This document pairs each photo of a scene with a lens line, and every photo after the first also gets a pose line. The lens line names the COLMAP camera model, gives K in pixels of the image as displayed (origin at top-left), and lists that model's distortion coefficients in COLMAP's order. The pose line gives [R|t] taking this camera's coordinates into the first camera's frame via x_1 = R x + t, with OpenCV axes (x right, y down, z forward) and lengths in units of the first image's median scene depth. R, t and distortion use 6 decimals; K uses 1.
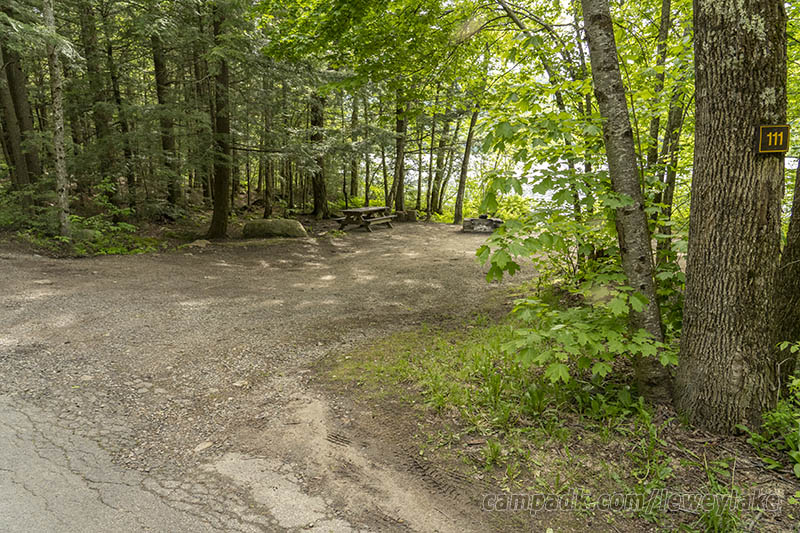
lens RADIAL K [[556.6, 0, 400.8], [0, 556.6, 265.9], [0, 0, 1]] dist [-0.011500, 0.003412]
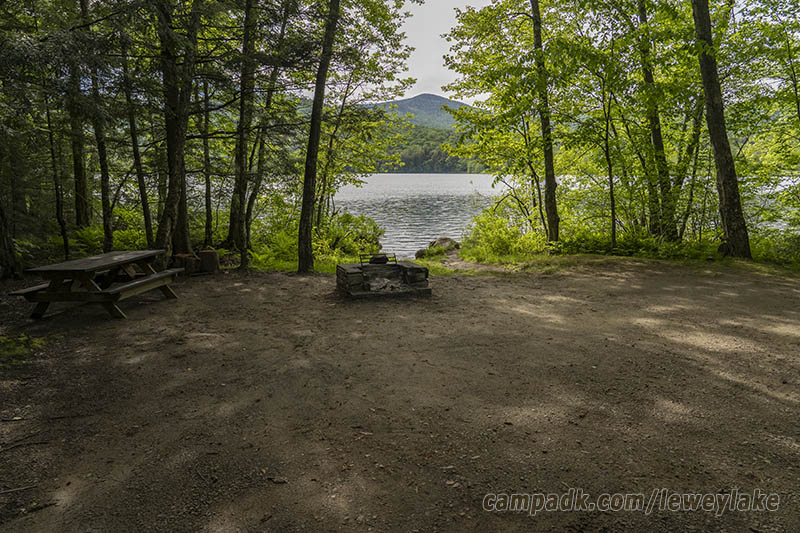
lens RADIAL K [[556.6, 0, 404.3], [0, 556.6, 264.3], [0, 0, 1]] dist [-0.011500, 0.003412]
pose [[0.911517, -0.072856, 0.404758, -0.027140], [0.086804, 0.996094, -0.016188, -0.073507], [-0.401998, 0.049890, 0.914280, 0.540500]]
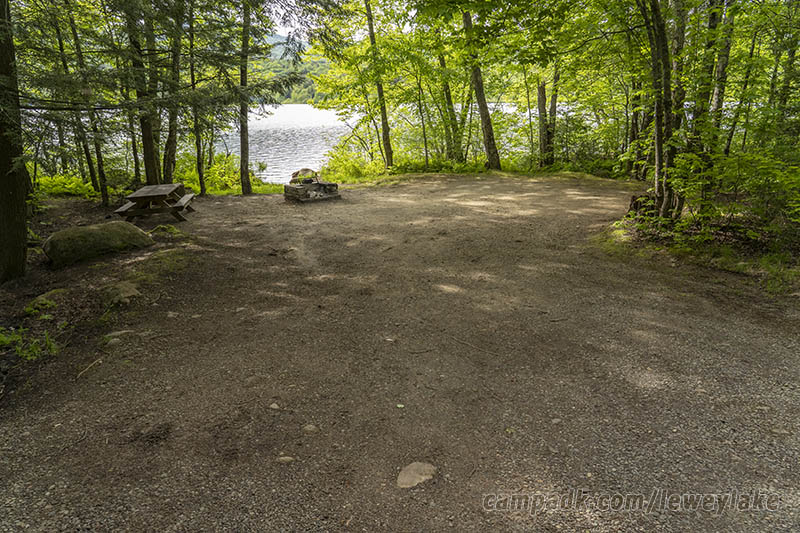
lens RADIAL K [[556.6, 0, 396.8], [0, 556.6, 265.3], [0, 0, 1]] dist [-0.011500, 0.003412]
pose [[0.725500, -0.213707, 0.654201, -0.330955], [0.156346, 0.976892, 0.145734, -0.064365], [-0.670228, -0.003449, 0.742147, 0.273704]]
